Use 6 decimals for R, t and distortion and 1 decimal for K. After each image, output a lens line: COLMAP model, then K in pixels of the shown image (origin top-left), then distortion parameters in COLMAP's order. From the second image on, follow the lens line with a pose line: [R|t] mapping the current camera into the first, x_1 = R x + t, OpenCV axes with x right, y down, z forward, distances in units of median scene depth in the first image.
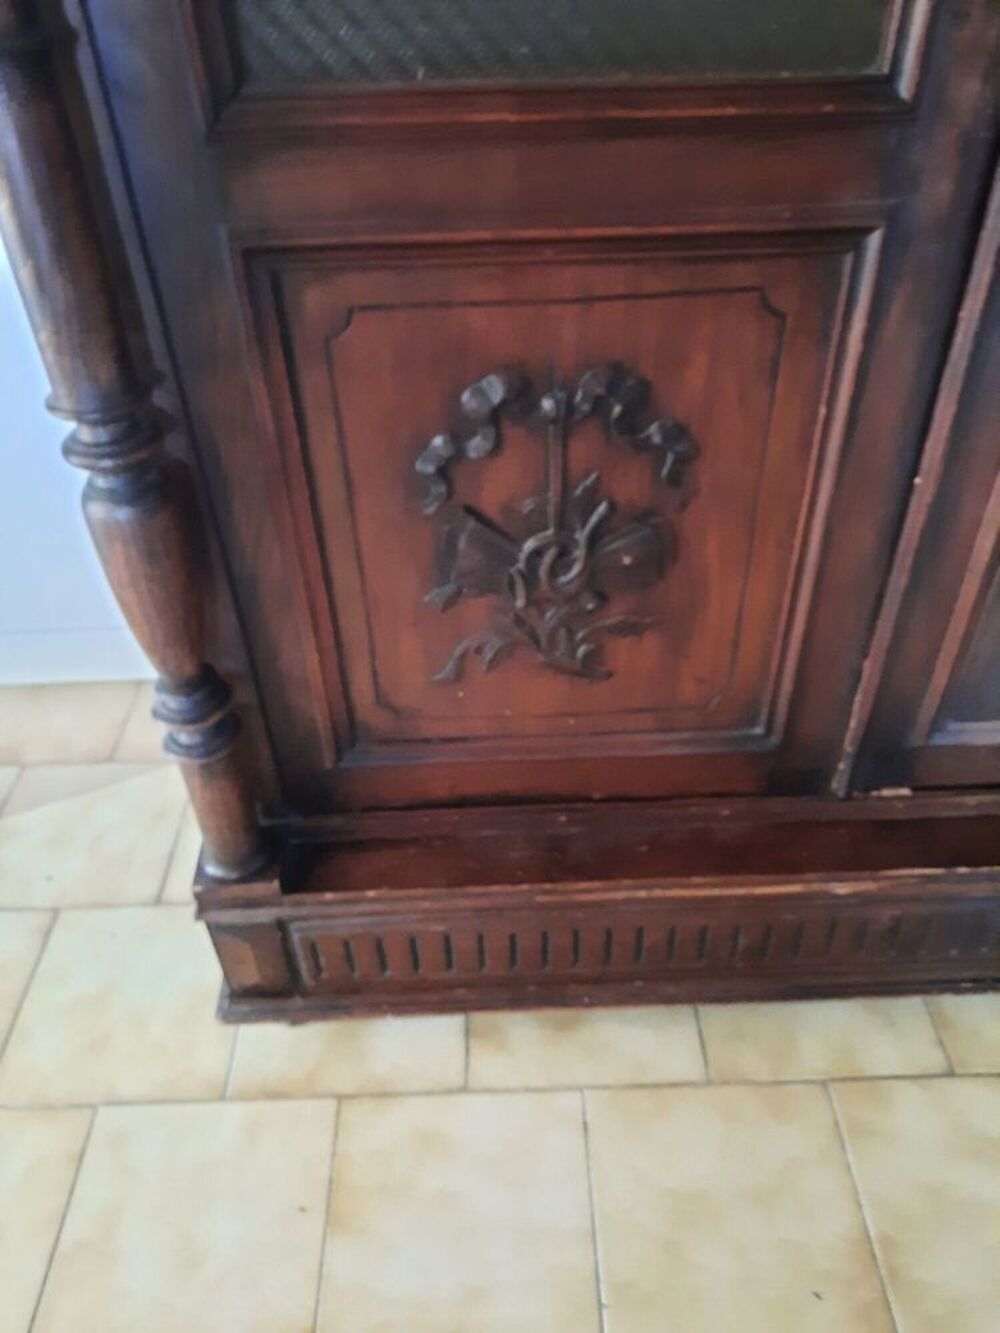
lens RADIAL K [[993.9, 0, 505.3], [0, 993.9, 676.8], [0, 0, 1]] dist [0.046434, -0.043354]
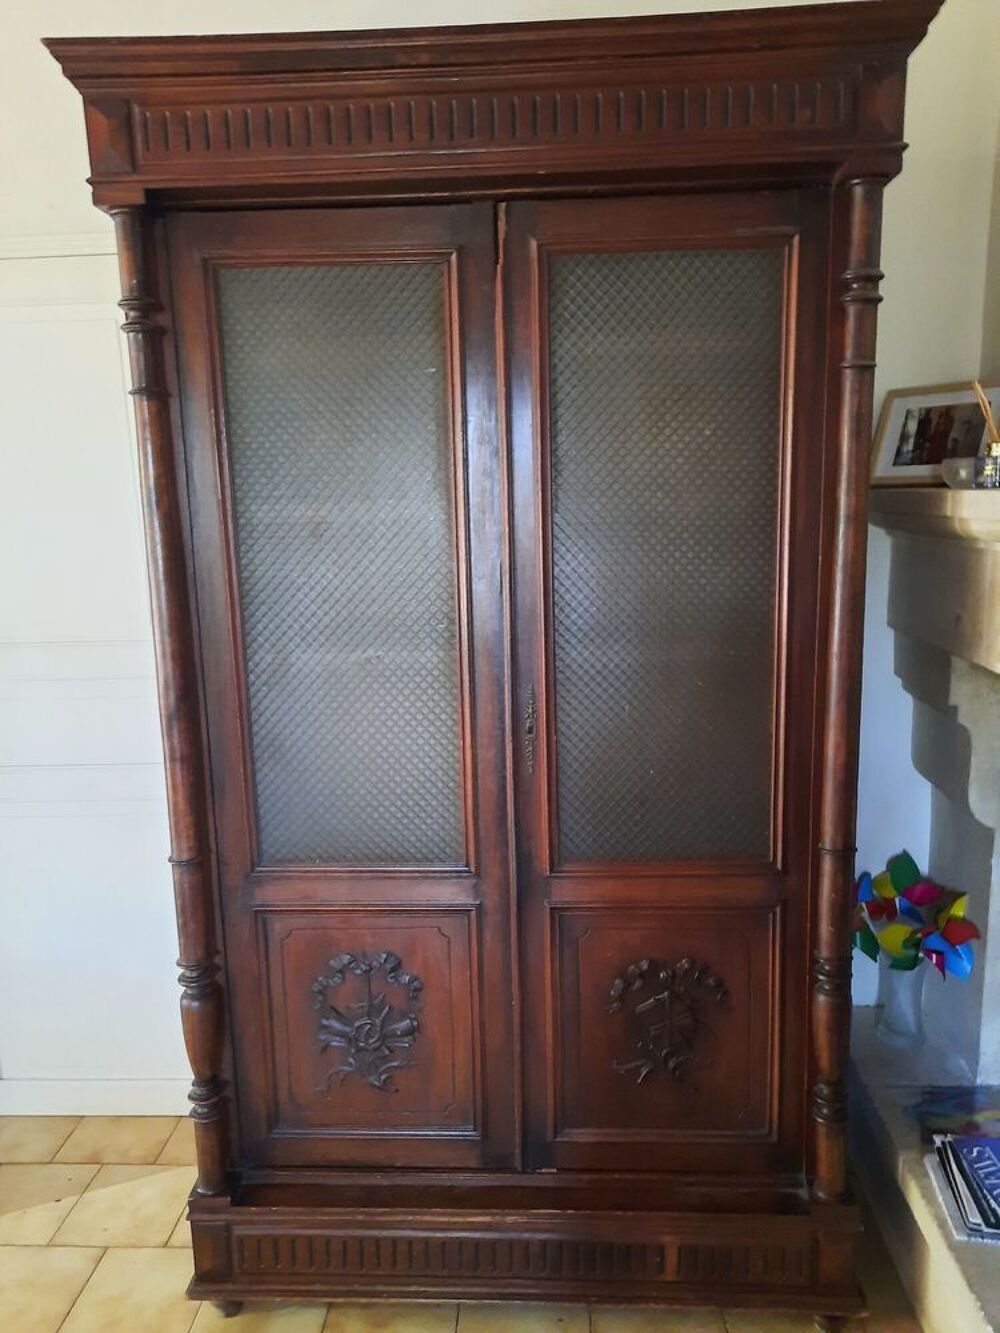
lens RADIAL K [[993.9, 0, 516.5], [0, 993.9, 660.3], [0, 0, 1]] dist [0.046434, -0.043354]
pose [[0.996896, 0.018656, -0.076490, 0.510344], [-0.053732, 0.871313, -0.487776, 0.229387], [0.057547, 0.490372, 0.869611, -1.331261]]
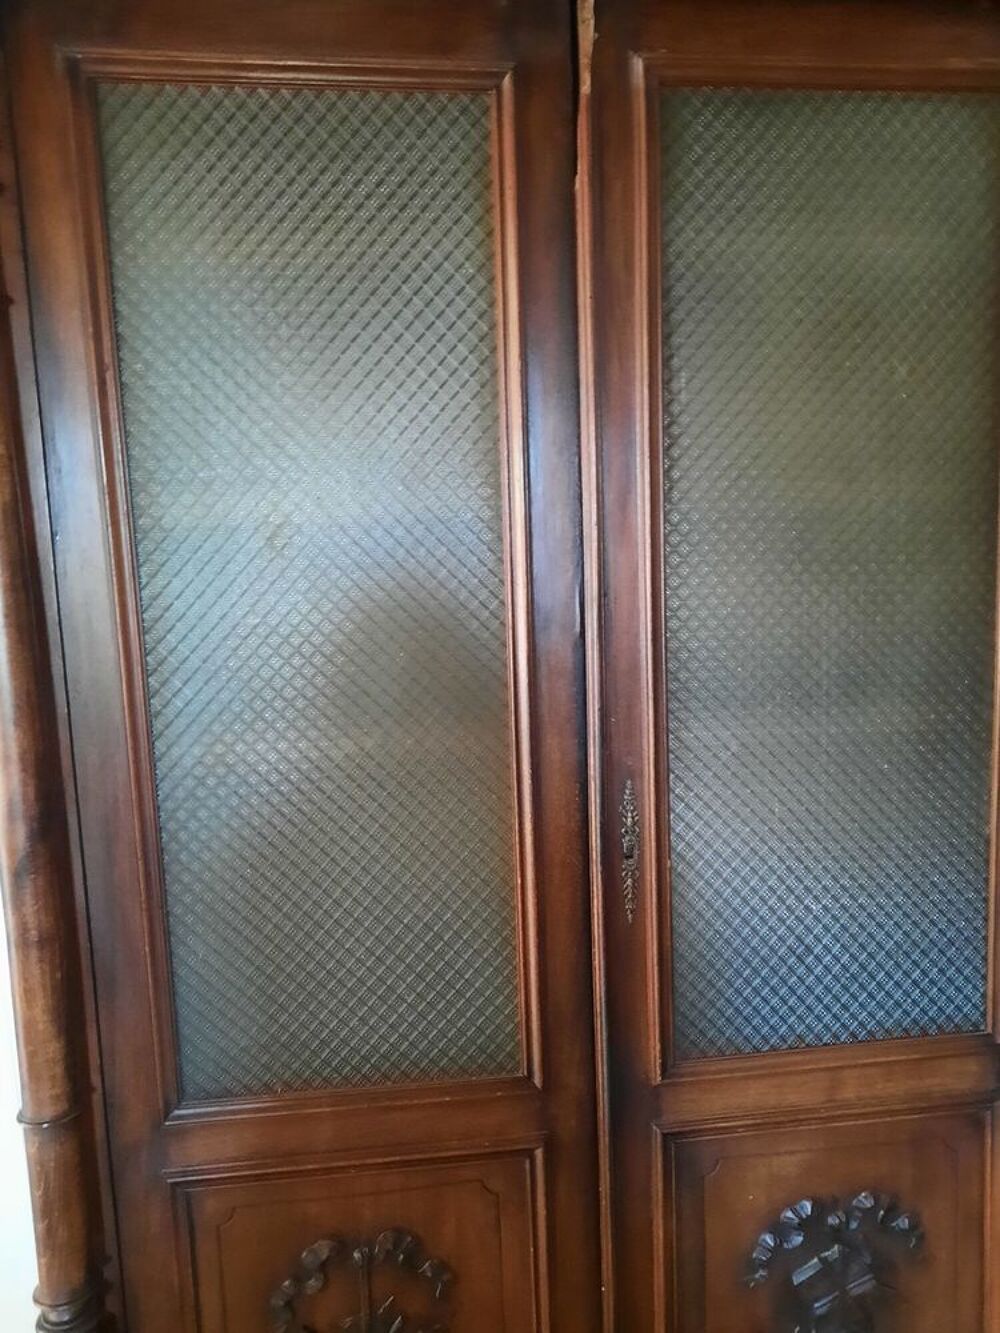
lens RADIAL K [[993.9, 0, 511.4], [0, 993.9, 674.6], [0, 0, 1]] dist [0.046434, -0.043354]
pose [[0.997020, -0.015563, 0.075562, 0.146494], [0.053212, 0.847897, -0.527483, -0.163336], [-0.055860, 0.529932, 0.846198, -0.690056]]
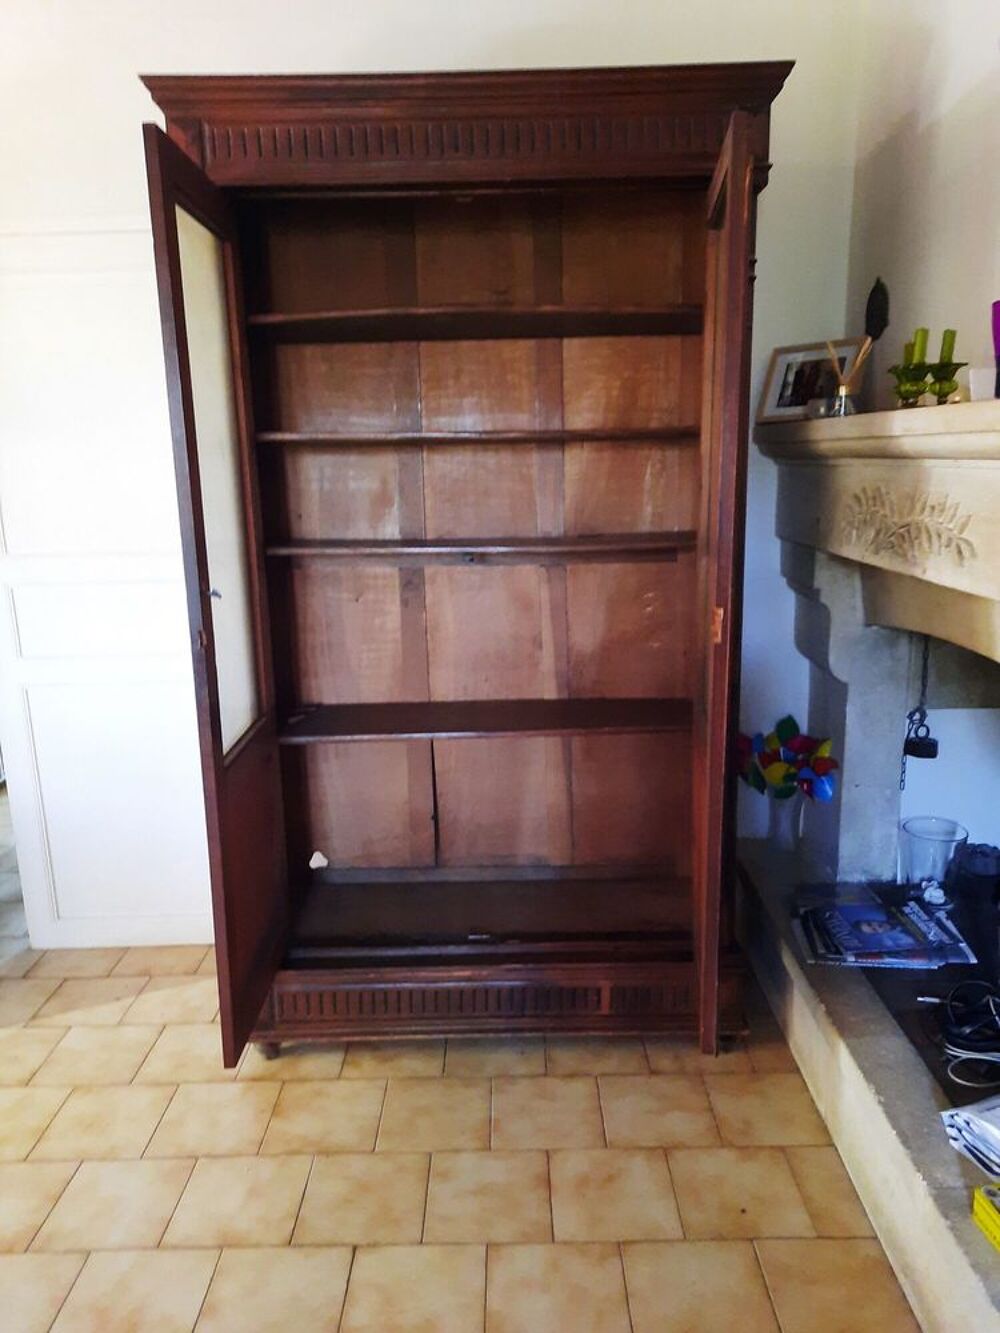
lens RADIAL K [[993.9, 0, 516.9], [0, 993.9, 666.9], [0, 0, 1]] dist [0.046434, -0.043354]
pose [[0.999561, 0.015199, -0.025450, 0.503918], [-0.025223, 0.887107, -0.460874, 0.748627], [0.015572, 0.461314, 0.887100, -1.796843]]
